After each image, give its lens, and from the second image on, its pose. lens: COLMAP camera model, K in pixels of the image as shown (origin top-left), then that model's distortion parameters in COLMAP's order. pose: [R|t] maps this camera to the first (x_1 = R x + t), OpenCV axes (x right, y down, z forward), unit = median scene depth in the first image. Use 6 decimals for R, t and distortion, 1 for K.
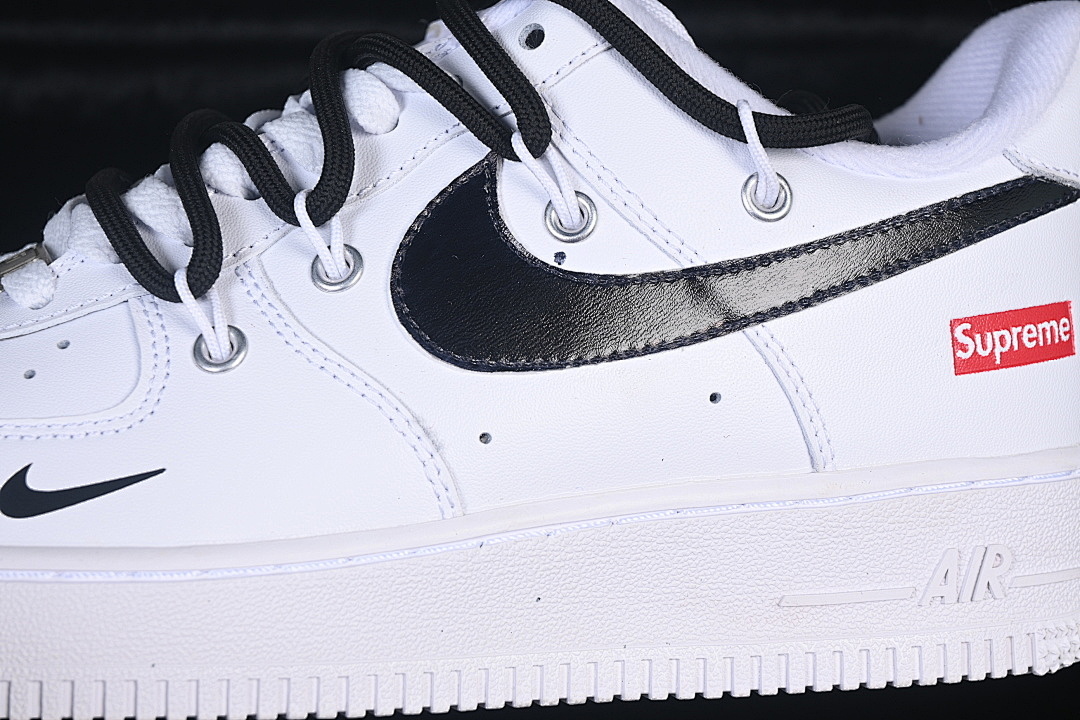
lens RADIAL K [[2334.0, 0, 541.6], [0, 2334.0, 359.5], [0, 0, 1]] dist [-0.046406, 0.000000]
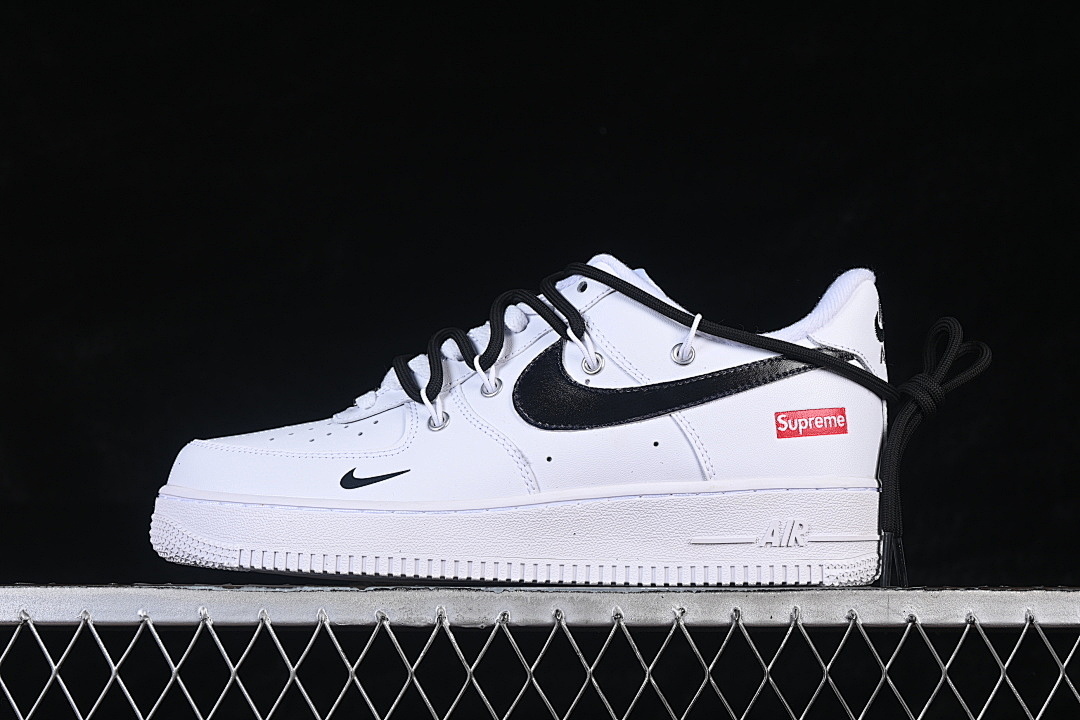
lens RADIAL K [[2334.0, 0, 546.1], [0, 2334.0, 357.5], [0, 0, 1]] dist [-0.046406, 0.000000]
pose [[0.959321, -0.025004, -0.281209, 0.592190], [-0.030634, 0.980970, -0.191729, 0.359268], [0.280651, 0.192544, 0.940299, -1.107738]]
